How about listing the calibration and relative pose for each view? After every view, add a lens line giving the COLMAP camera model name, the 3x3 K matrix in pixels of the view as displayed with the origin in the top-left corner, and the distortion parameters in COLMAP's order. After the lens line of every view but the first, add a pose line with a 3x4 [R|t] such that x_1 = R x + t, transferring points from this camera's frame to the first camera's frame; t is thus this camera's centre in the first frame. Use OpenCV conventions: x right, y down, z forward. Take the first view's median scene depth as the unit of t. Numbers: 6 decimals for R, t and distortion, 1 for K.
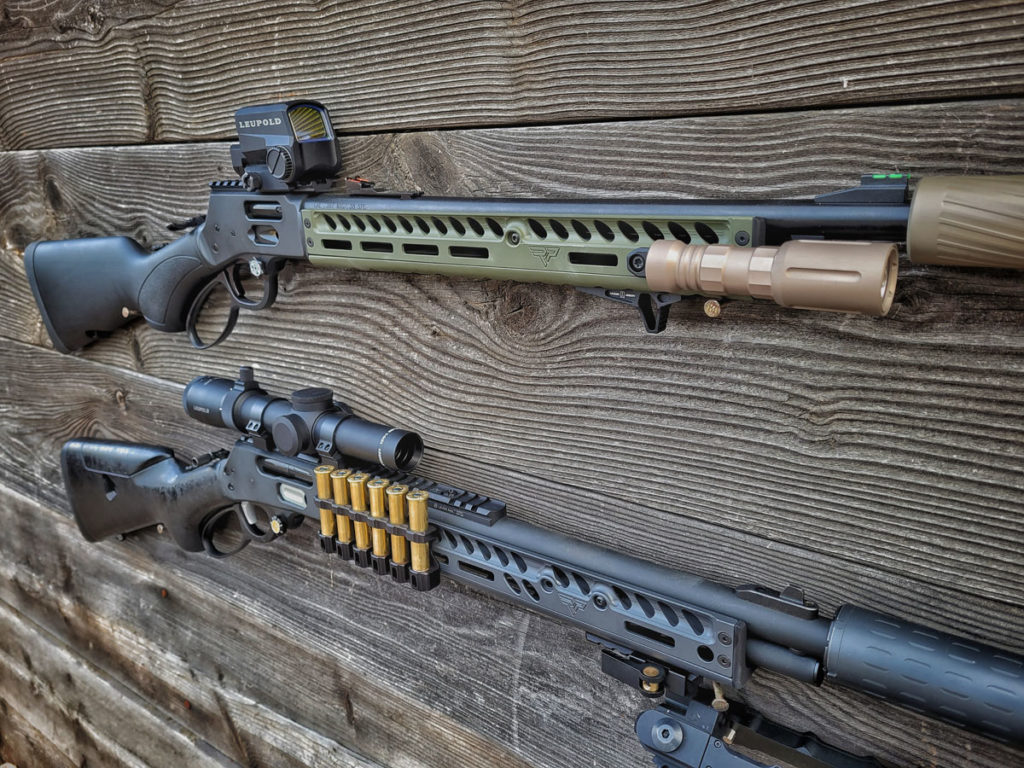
lens RADIAL K [[789.3, 0, 512.5], [0, 789.3, 377.0], [0, 0, 1]] dist [0.014524, -0.026409]
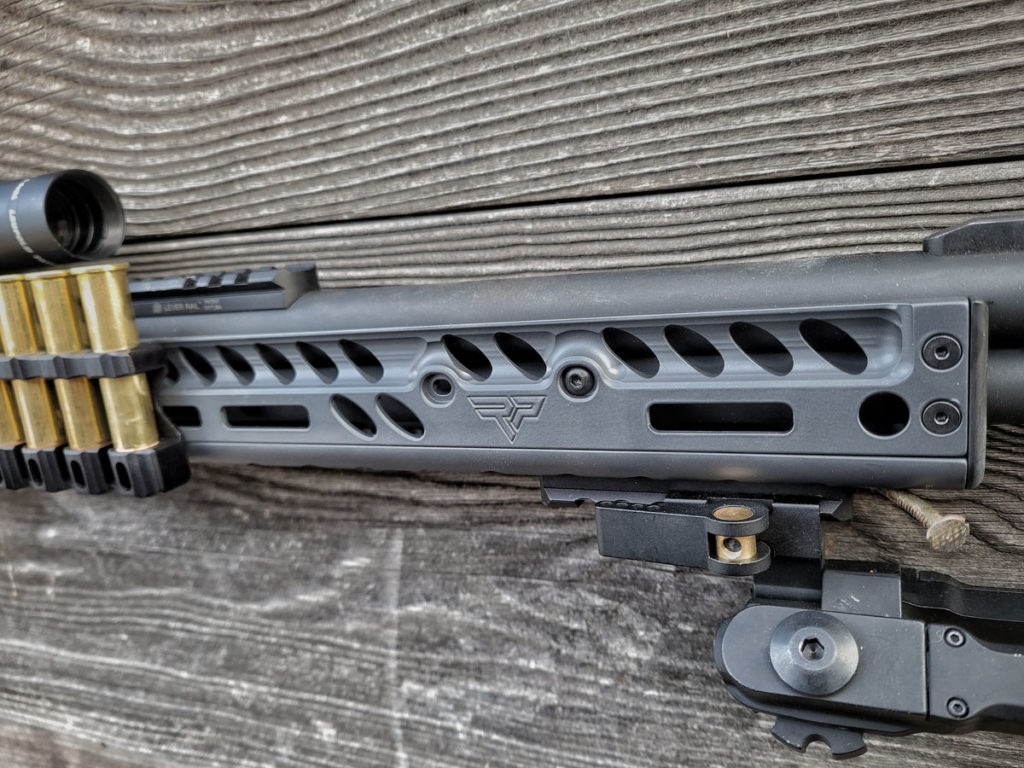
lens RADIAL K [[789.3, 0, 528.4], [0, 789.3, 396.5], [0, 0, 1]] dist [0.014524, -0.026409]
pose [[0.961744, -0.135871, 0.237883, -0.009373], [0.145215, 0.989153, -0.022121, 0.270519], [-0.232297, 0.055818, 0.971042, 0.557173]]
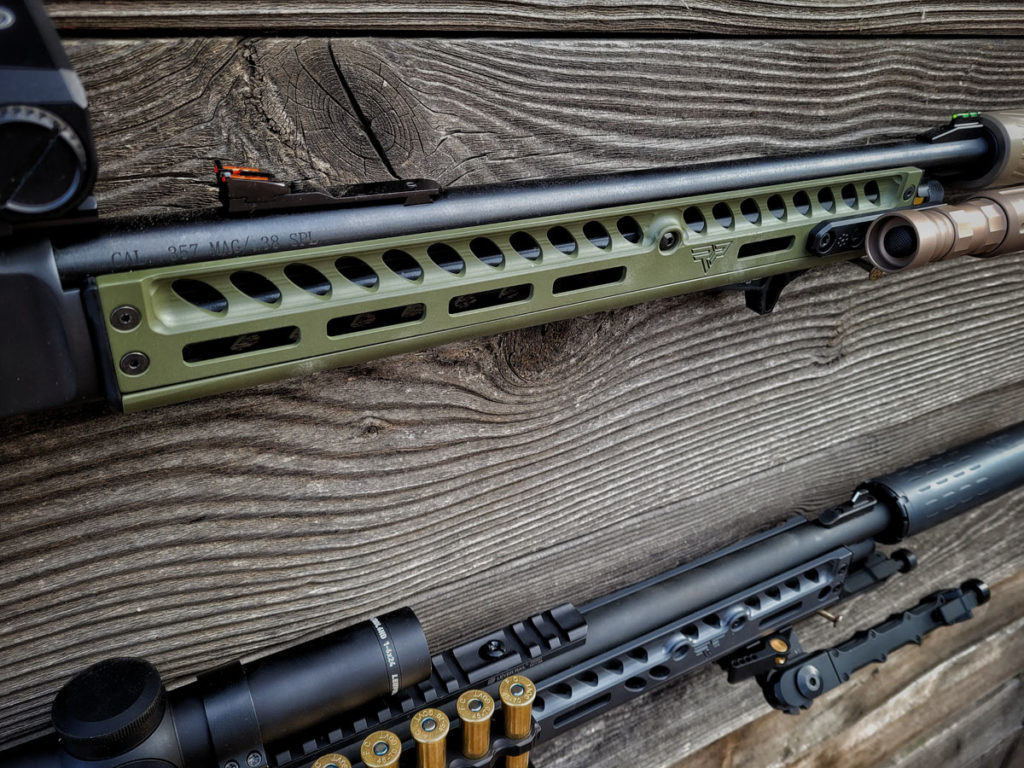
lens RADIAL K [[789.3, 0, 527.5], [0, 789.3, 376.8], [0, 0, 1]] dist [0.014524, -0.026409]
pose [[0.377555, -0.396977, 0.836578, -0.548460], [0.184550, 0.917578, 0.352124, -0.287173], [-0.907411, 0.021444, 0.419698, 0.759913]]
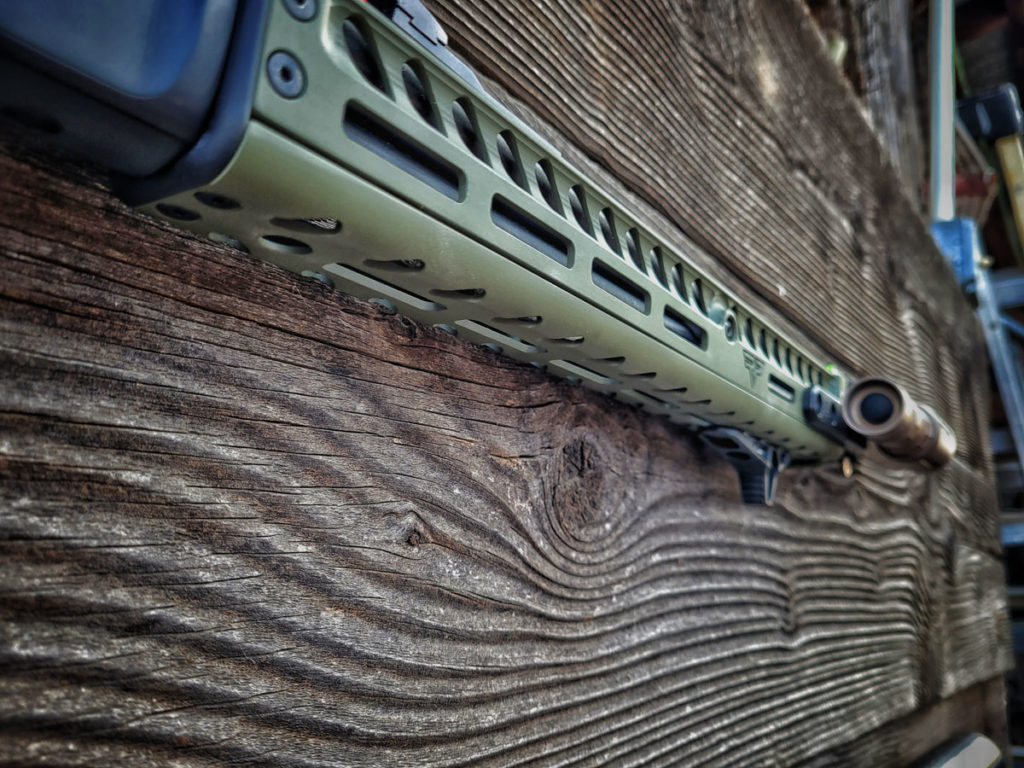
lens RADIAL K [[789.3, 0, 501.6], [0, 789.3, 401.2], [0, 0, 1]] dist [0.014524, -0.026409]
pose [[0.016639, 0.236561, 0.971474, -0.488739], [0.218742, 0.947211, -0.234399, -0.025636], [-0.975641, 0.216402, -0.035985, 1.077712]]
